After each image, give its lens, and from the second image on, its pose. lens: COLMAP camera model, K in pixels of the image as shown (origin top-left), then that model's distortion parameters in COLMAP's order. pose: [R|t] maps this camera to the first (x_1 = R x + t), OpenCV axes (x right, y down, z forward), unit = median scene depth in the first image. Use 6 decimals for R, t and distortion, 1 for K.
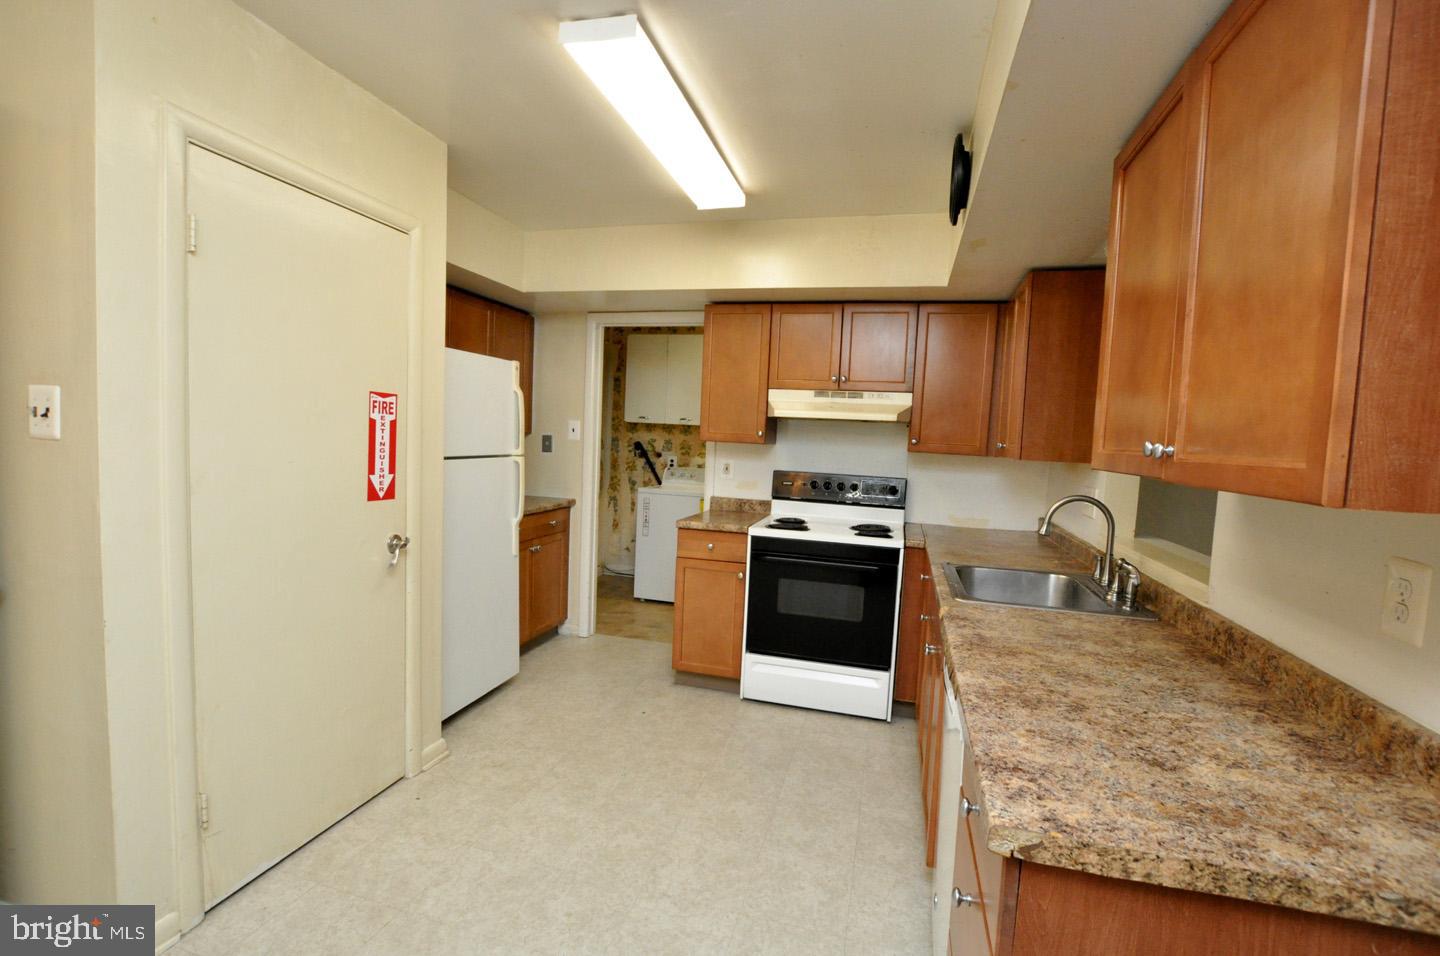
lens RADIAL K [[626.0, 0, 719.3], [0, 626.0, 480.0], [0, 0, 1]] dist [-0.021316, 0.000285]
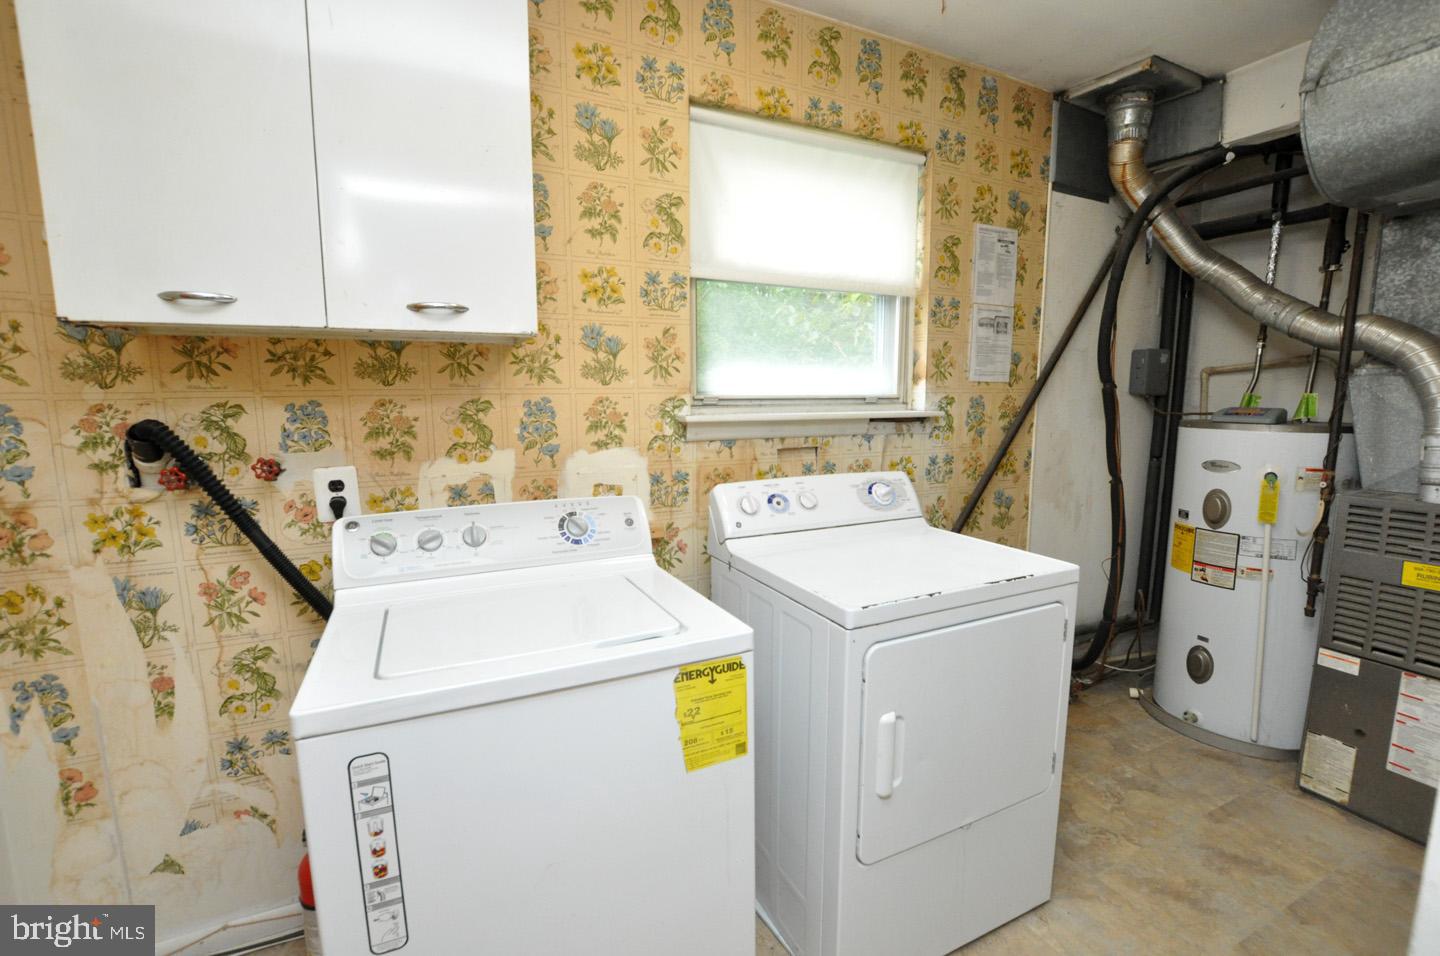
lens RADIAL K [[626.0, 0, 724.5], [0, 626.0, 484.4], [0, 0, 1]] dist [-0.021316, 0.000285]
pose [[0.755394, -0.136519, 0.640892, -0.117726], [0.076429, 0.989737, 0.120744, -0.049910], [-0.650799, -0.042227, 0.758075, 0.703536]]
